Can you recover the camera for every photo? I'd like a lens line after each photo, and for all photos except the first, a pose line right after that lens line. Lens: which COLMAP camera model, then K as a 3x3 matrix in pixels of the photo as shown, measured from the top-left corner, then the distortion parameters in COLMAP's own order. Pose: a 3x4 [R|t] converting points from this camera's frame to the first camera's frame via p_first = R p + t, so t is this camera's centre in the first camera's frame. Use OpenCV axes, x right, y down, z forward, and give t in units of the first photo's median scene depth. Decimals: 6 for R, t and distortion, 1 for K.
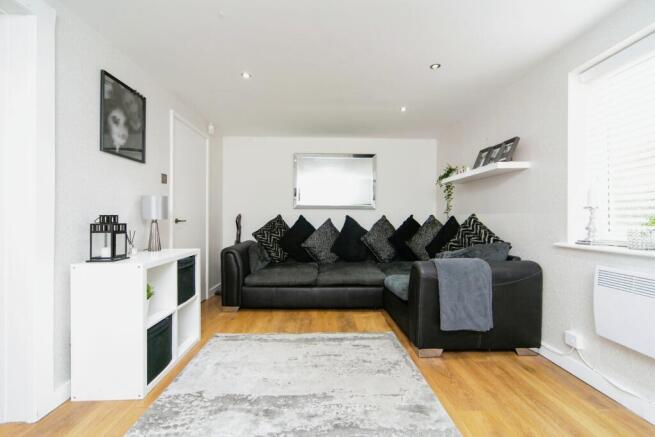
lens RADIAL K [[290.3, 0, 327.5], [0, 290.3, 218.5], [0, 0, 1]] dist [0.000265, 0.000003]
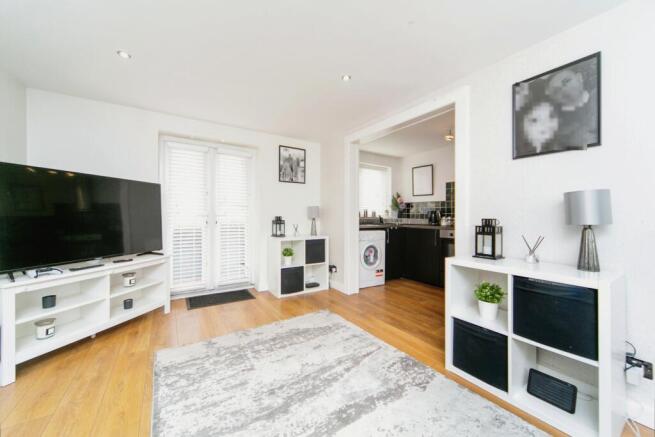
lens RADIAL K [[239.0, 0, 327.5], [0, 239.0, 218.5], [0, 0, 1]] dist [-0.000256, -0.000018]
pose [[-0.841062, 0.002273, -0.540933, 0.286278], [-0.001770, 0.999974, 0.006955, -0.017575], [0.540935, 0.006807, -0.841037, 1.363362]]
